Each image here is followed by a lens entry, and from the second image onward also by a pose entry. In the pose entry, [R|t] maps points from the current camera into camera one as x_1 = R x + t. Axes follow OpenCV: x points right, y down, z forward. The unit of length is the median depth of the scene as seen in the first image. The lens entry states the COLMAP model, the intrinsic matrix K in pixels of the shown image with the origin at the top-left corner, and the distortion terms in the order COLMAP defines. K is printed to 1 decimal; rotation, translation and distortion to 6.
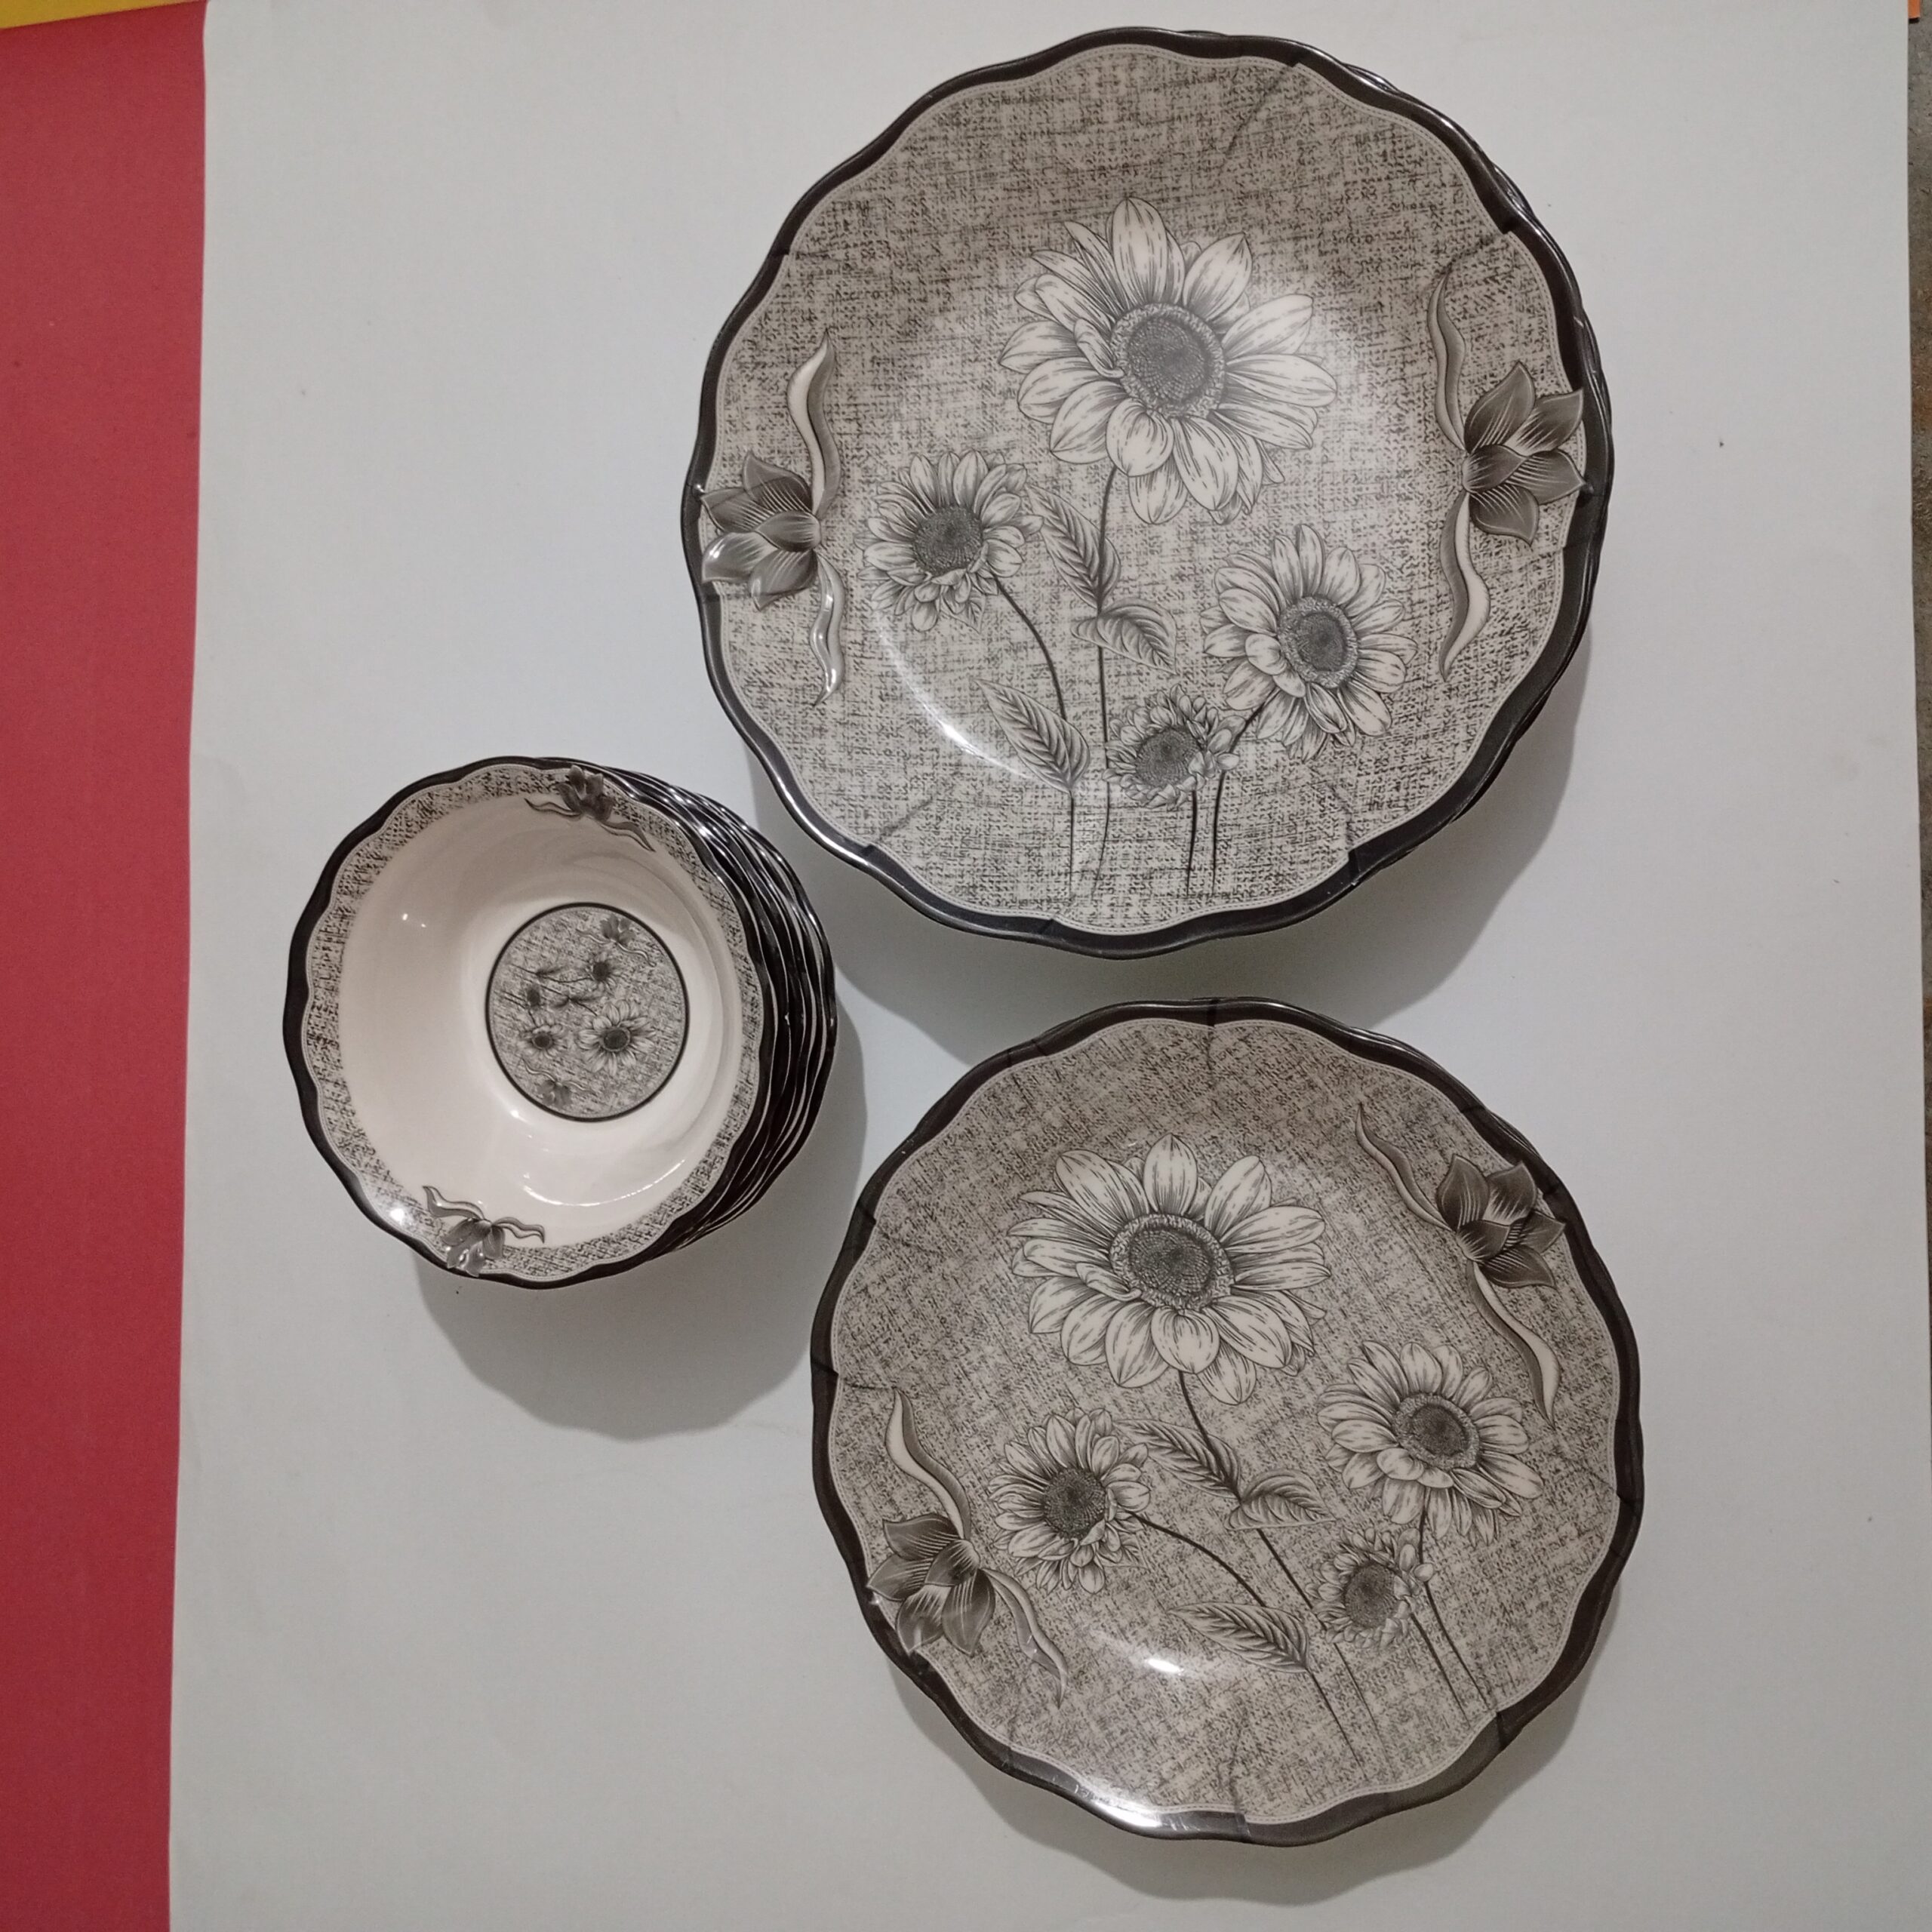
lens RADIAL K [[2000.5, 0, 975.6], [0, 2000.5, 938.6], [0, 0, 1]] dist [0.156375, -0.421615]
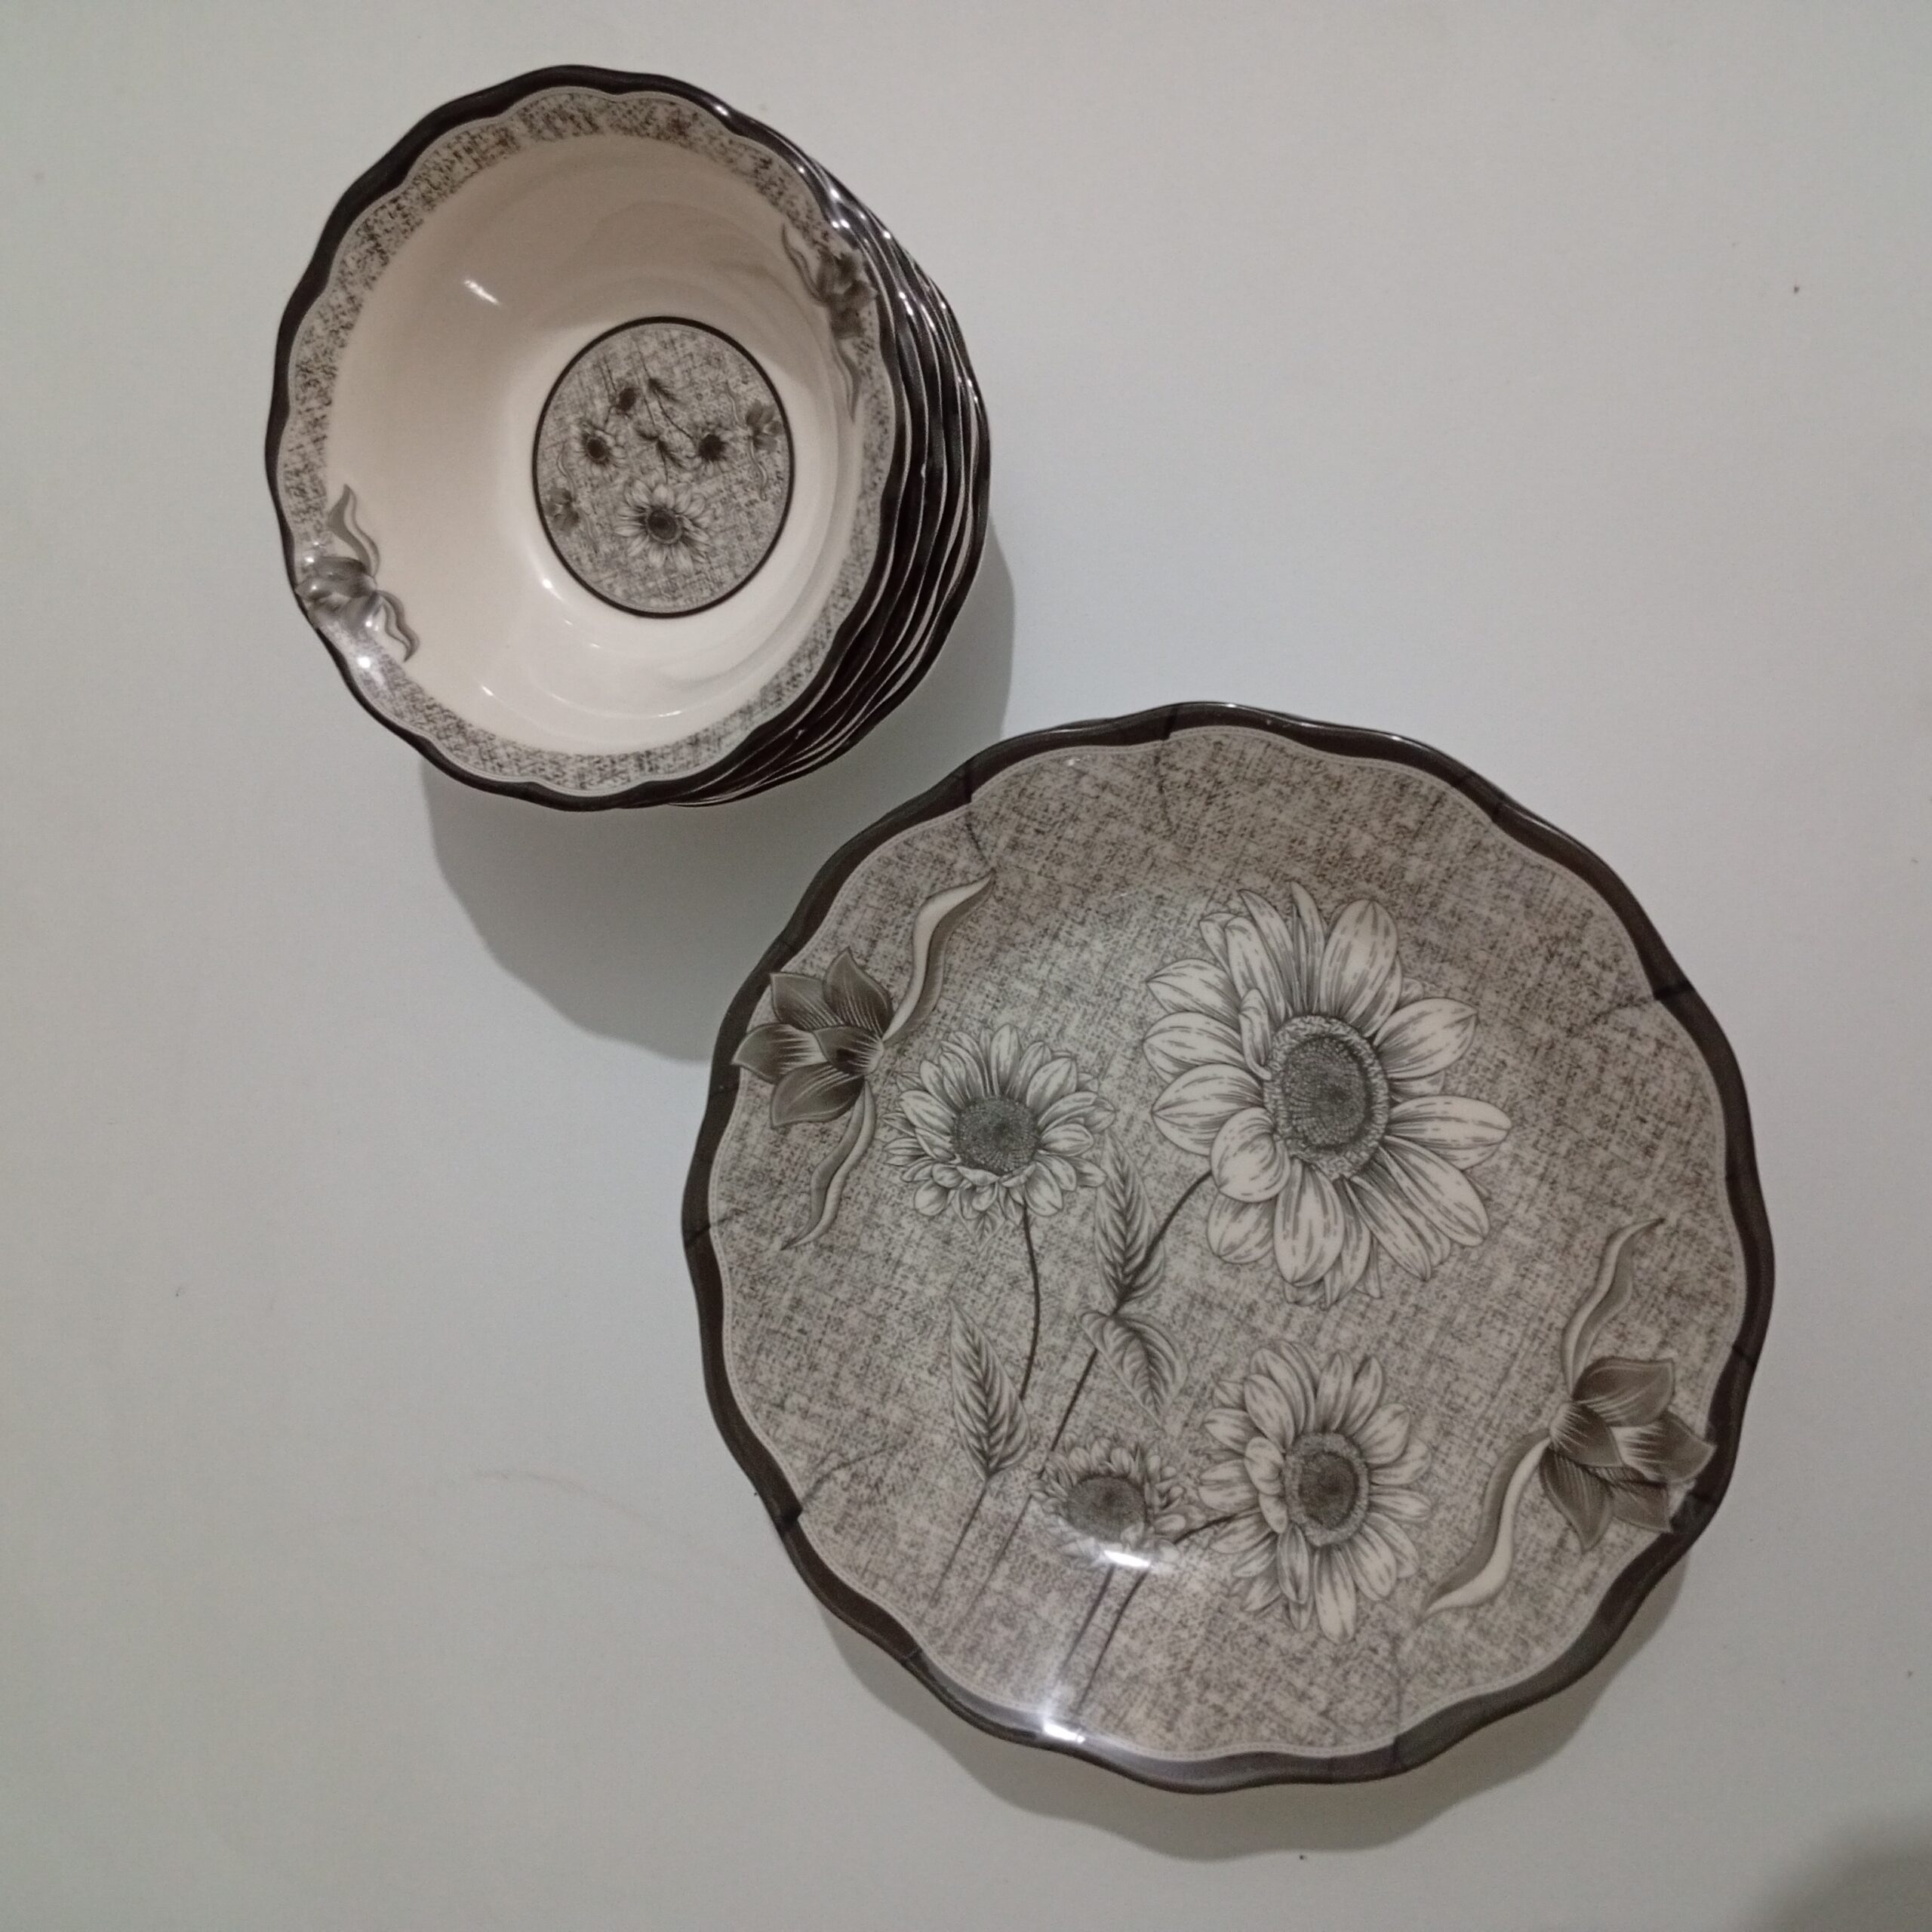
lens RADIAL K [[2000.5, 0, 975.6], [0, 2000.5, 938.6], [0, 0, 1]] dist [0.156375, -0.421615]
pose [[0.536502, 0.837146, 0.106545, -0.106040], [-0.831444, 0.502743, 0.236536, 0.062245], [0.144451, -0.215488, 0.965763, 0.261235]]
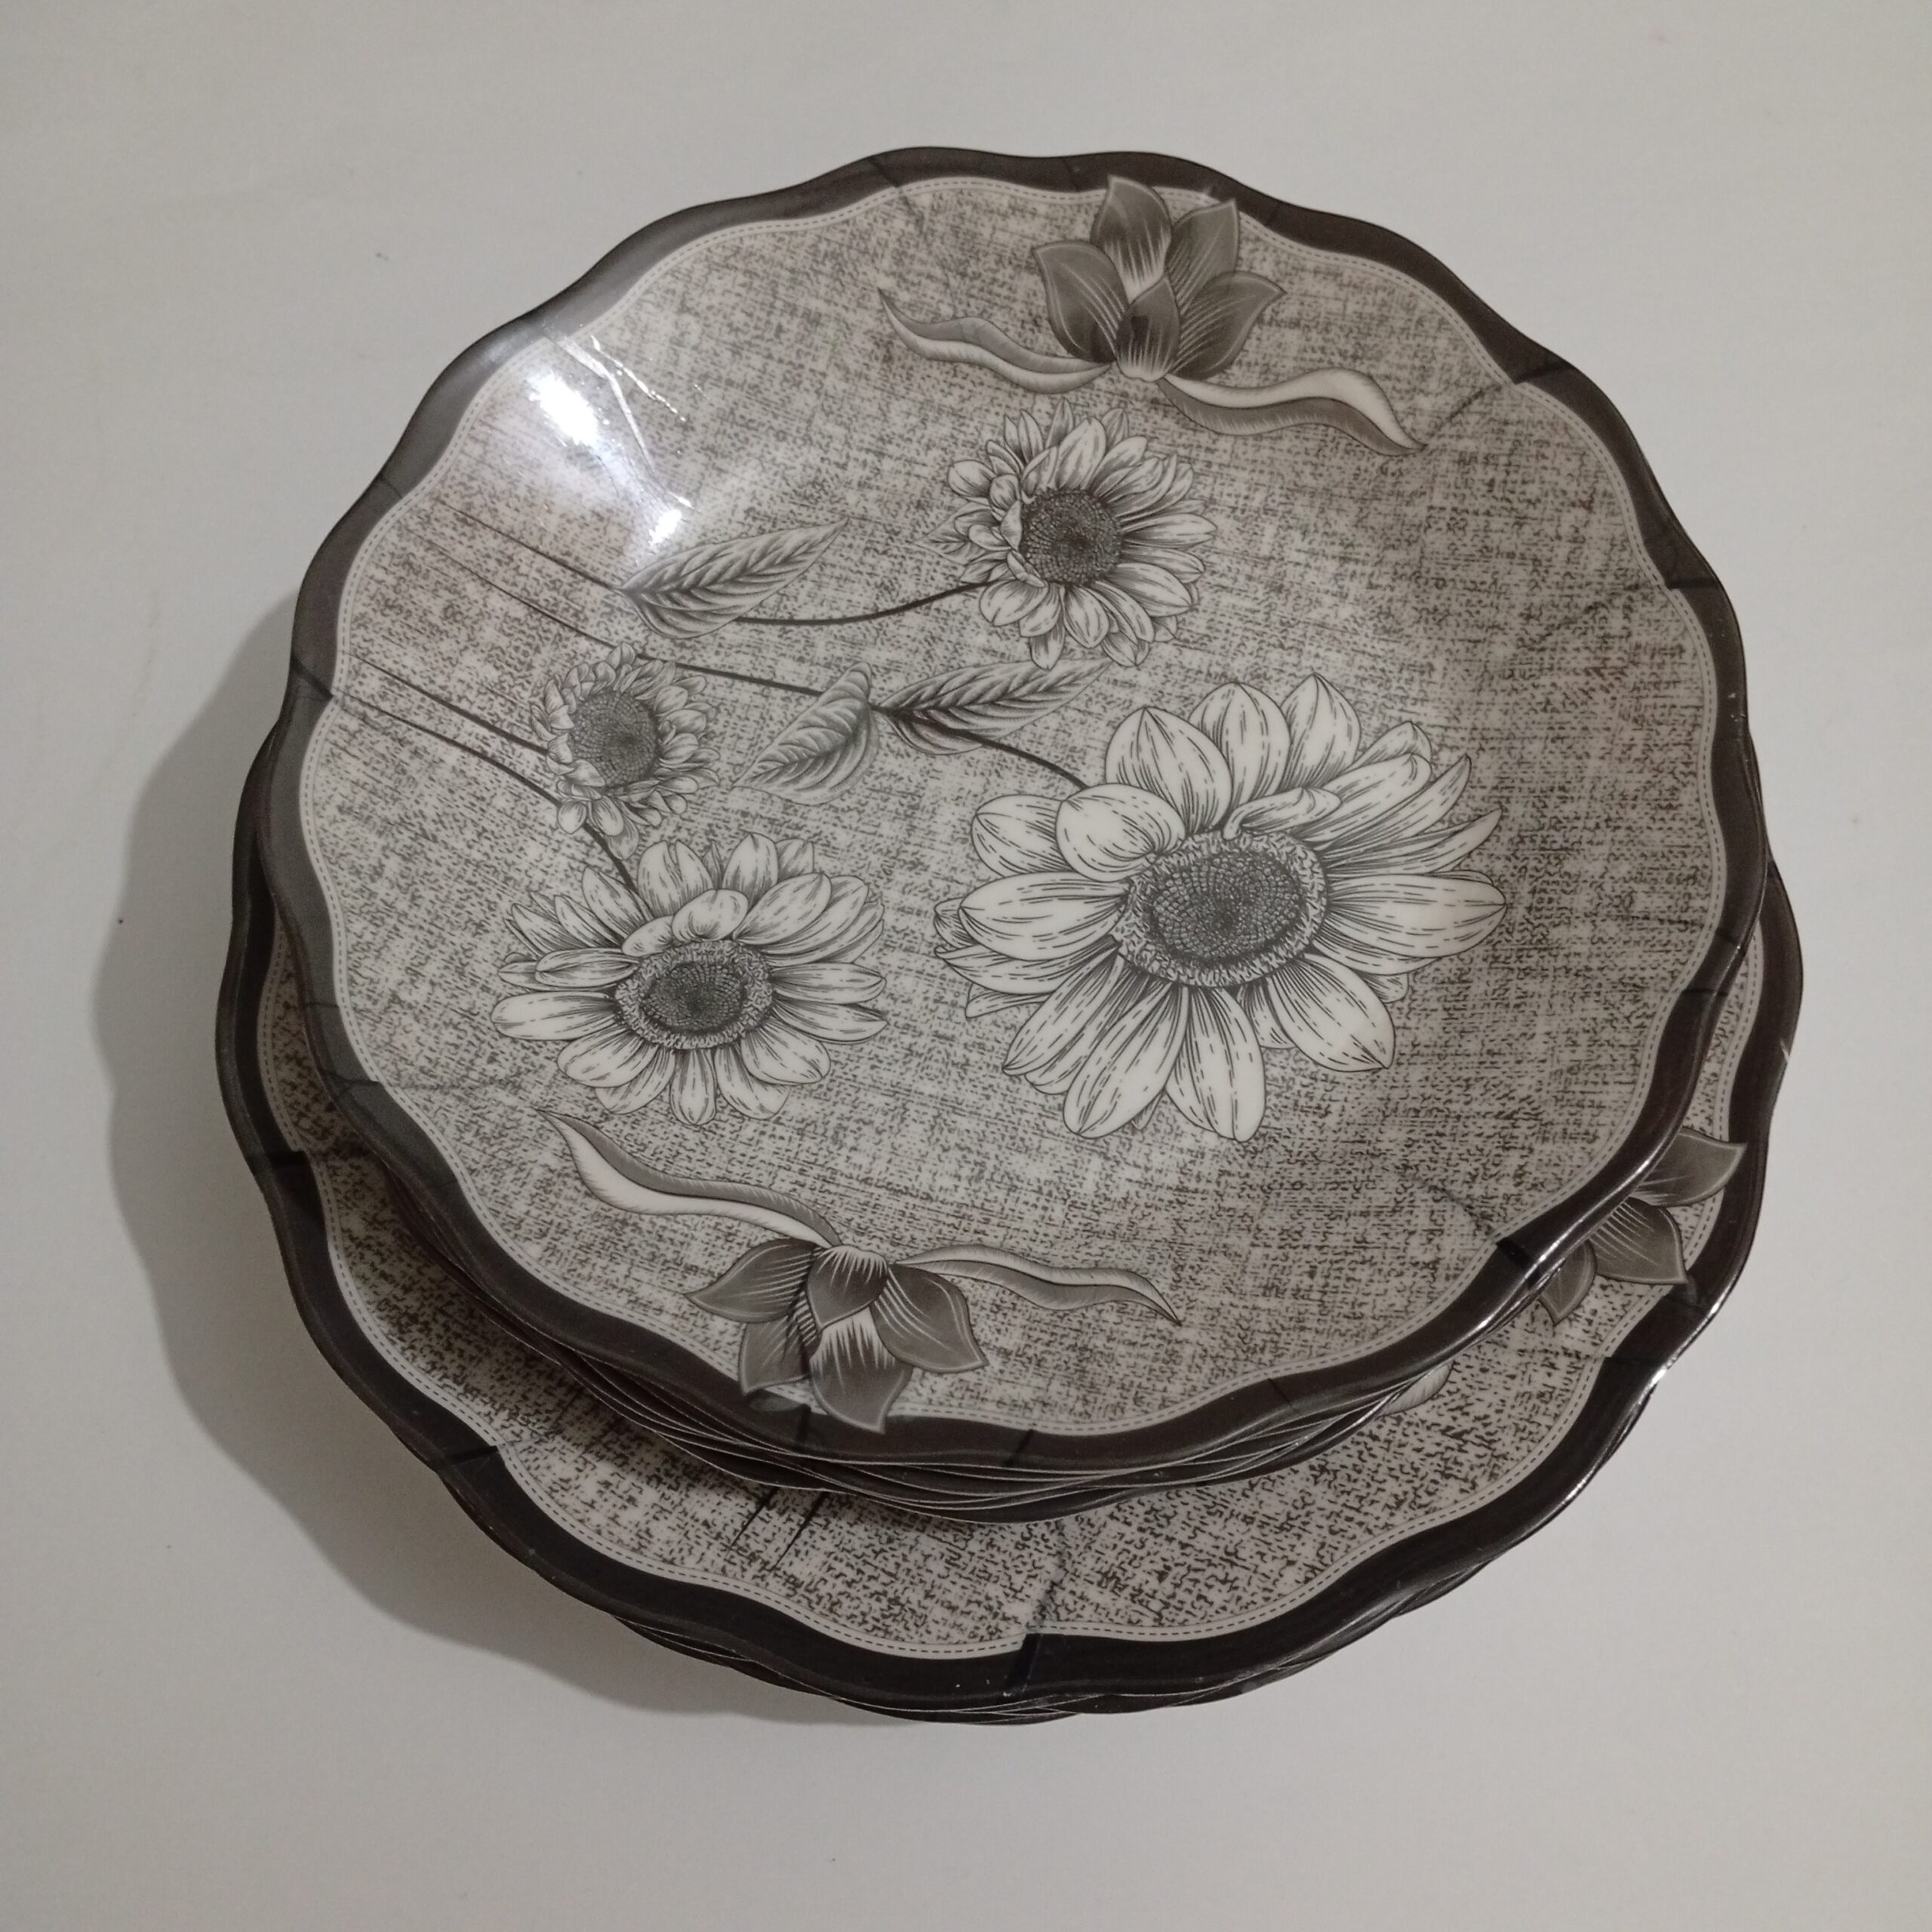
lens RADIAL K [[2025.9, 0, 993.5], [0, 2025.9, 968.3], [0, 0, 1]] dist [0.156688, -0.454262]
pose [[-0.732536, 0.680052, -0.030336, 0.175363], [-0.646746, -0.681371, 0.342715, -0.003048], [0.212394, 0.270671, 0.938949, 0.466692]]
